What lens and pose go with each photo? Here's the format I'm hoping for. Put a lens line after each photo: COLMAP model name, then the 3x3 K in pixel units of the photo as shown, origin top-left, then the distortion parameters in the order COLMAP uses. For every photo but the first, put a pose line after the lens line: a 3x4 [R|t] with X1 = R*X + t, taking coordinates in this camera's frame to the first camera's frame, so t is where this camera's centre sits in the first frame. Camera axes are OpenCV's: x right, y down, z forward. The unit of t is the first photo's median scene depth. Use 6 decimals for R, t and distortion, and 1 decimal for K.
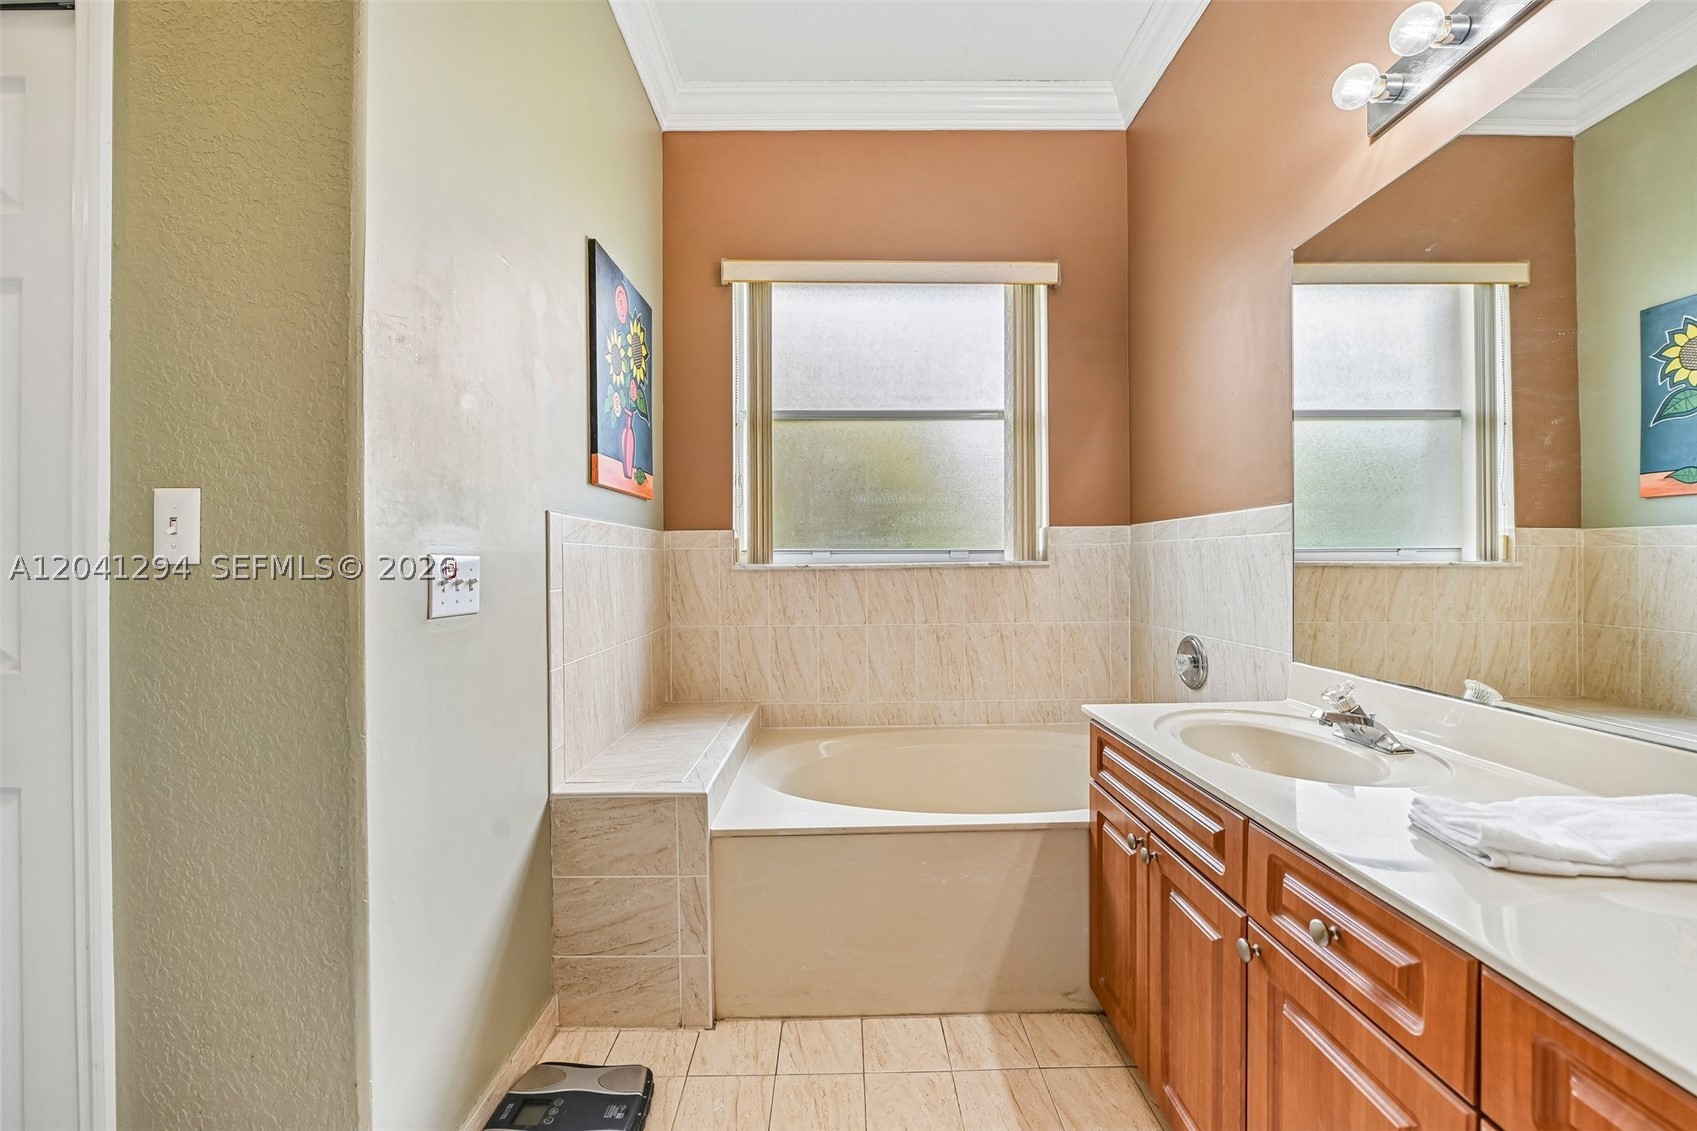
lens RADIAL K [[675.4, 0, 842.2], [0, 675.4, 564.1], [0, 0, 1]] dist [-0.007693, -0.001060]
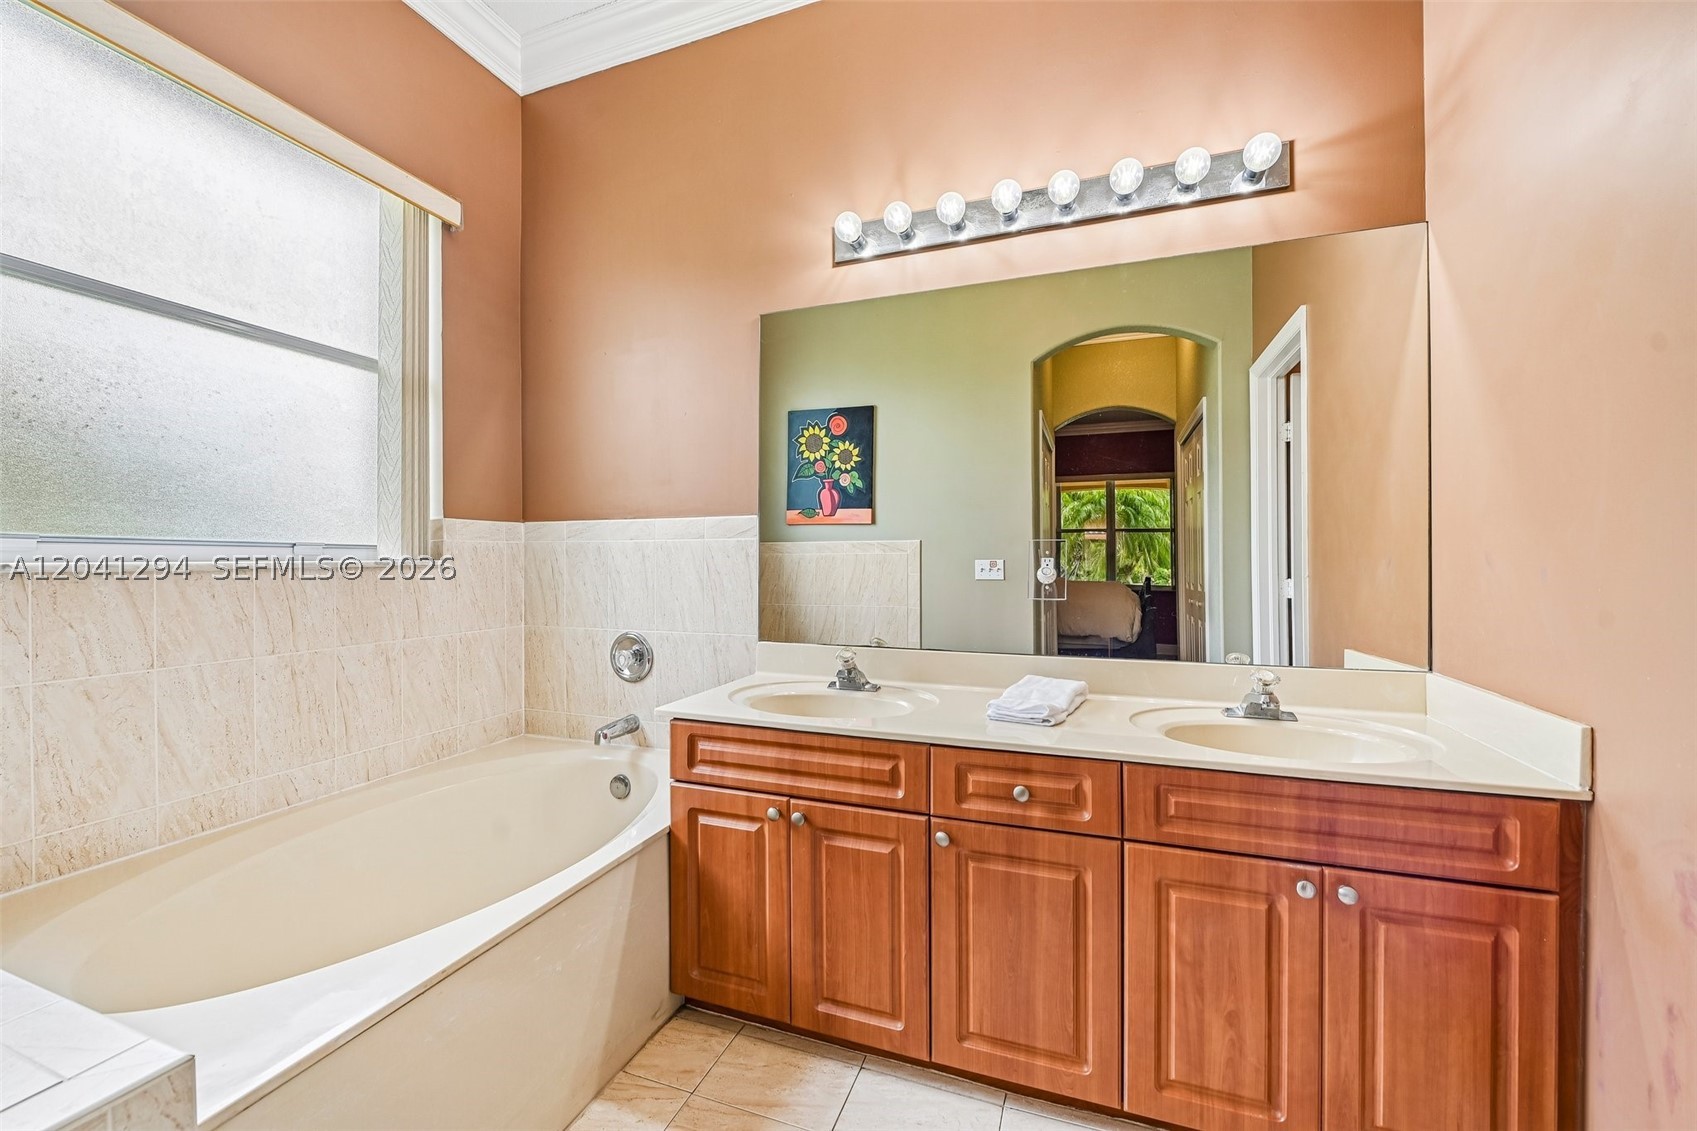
lens RADIAL K [[675.4, 0, 851.0], [0, 675.4, 563.3], [0, 0, 1]] dist [-0.007693, -0.001060]
pose [[0.346986, 0.003168, 0.937865, -0.356768], [-0.000063, 0.999994, -0.003355, 0.002716], [-0.937870, 0.001105, 0.346984, 0.314270]]
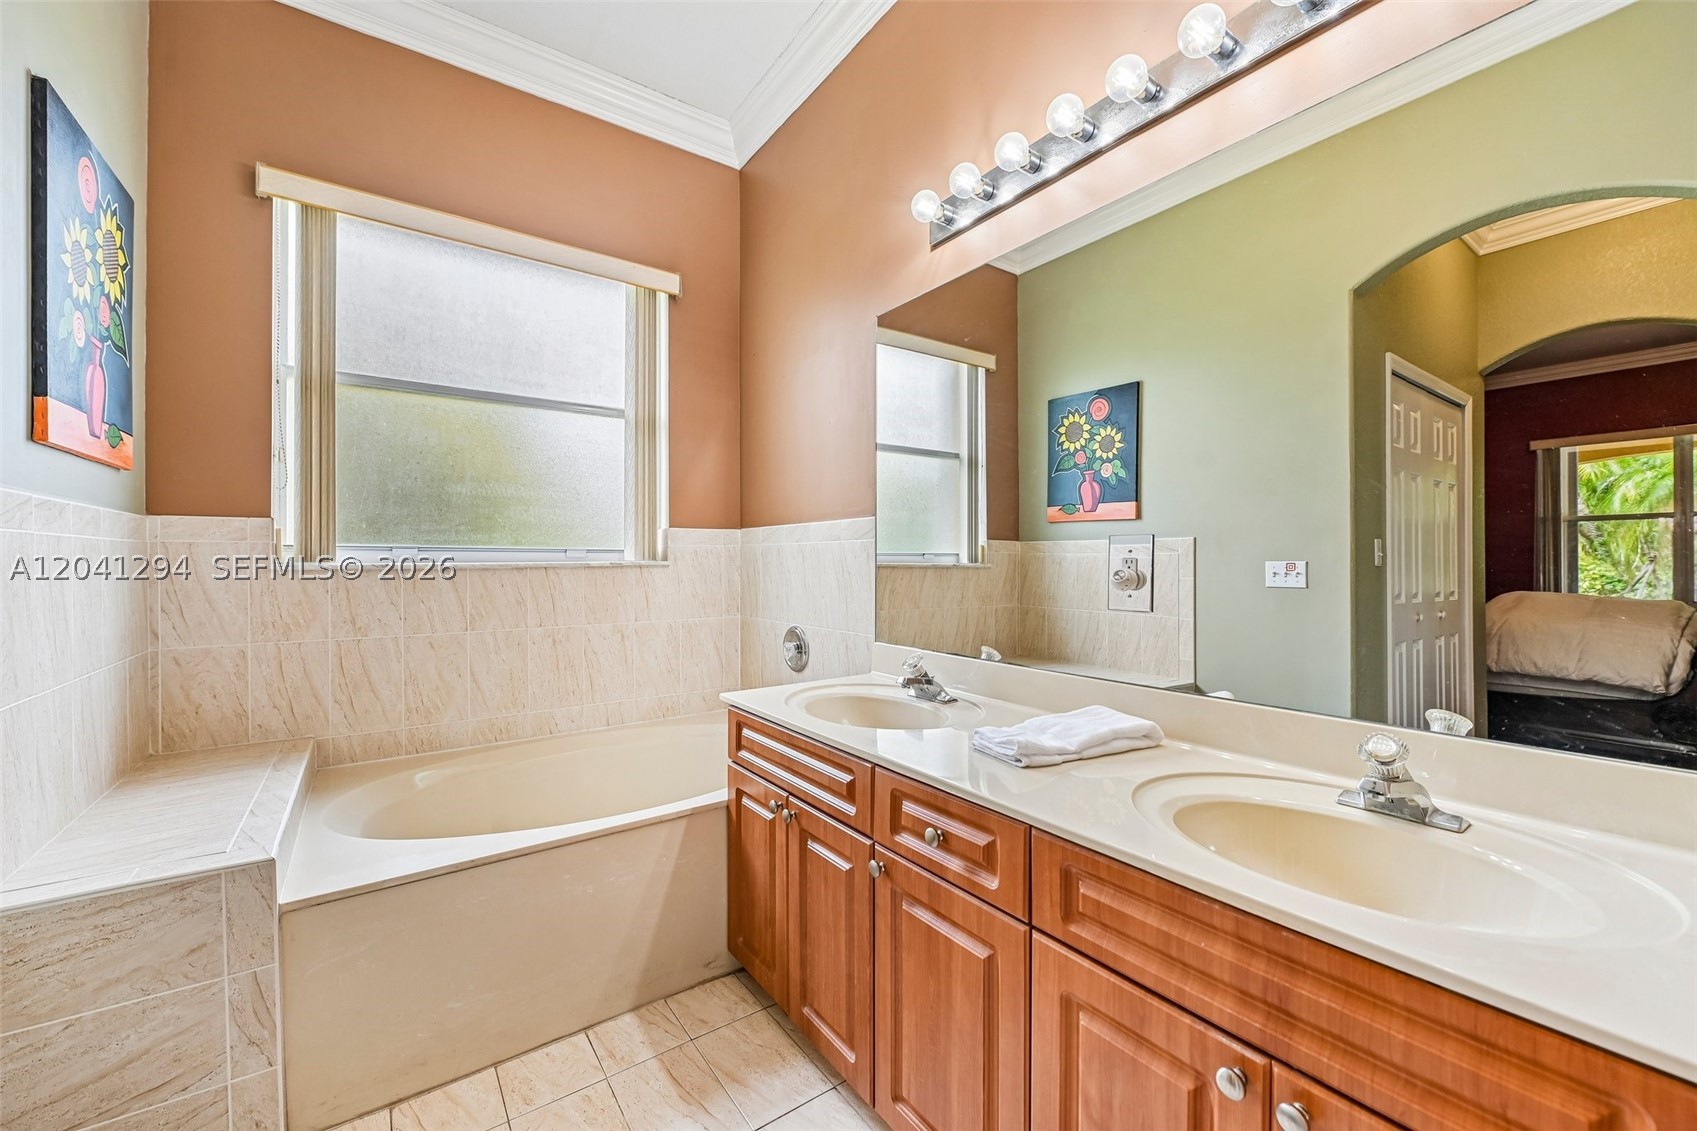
lens RADIAL K [[675.4, 0, 847.0], [0, 675.4, 564.1], [0, 0, 1]] dist [-0.007693, -0.001060]
pose [[0.817774, 0.004259, 0.575524, -0.081380], [-0.004372, 0.999990, -0.001188, 0.000331], [-0.575523, -0.001545, 0.817784, -0.004585]]
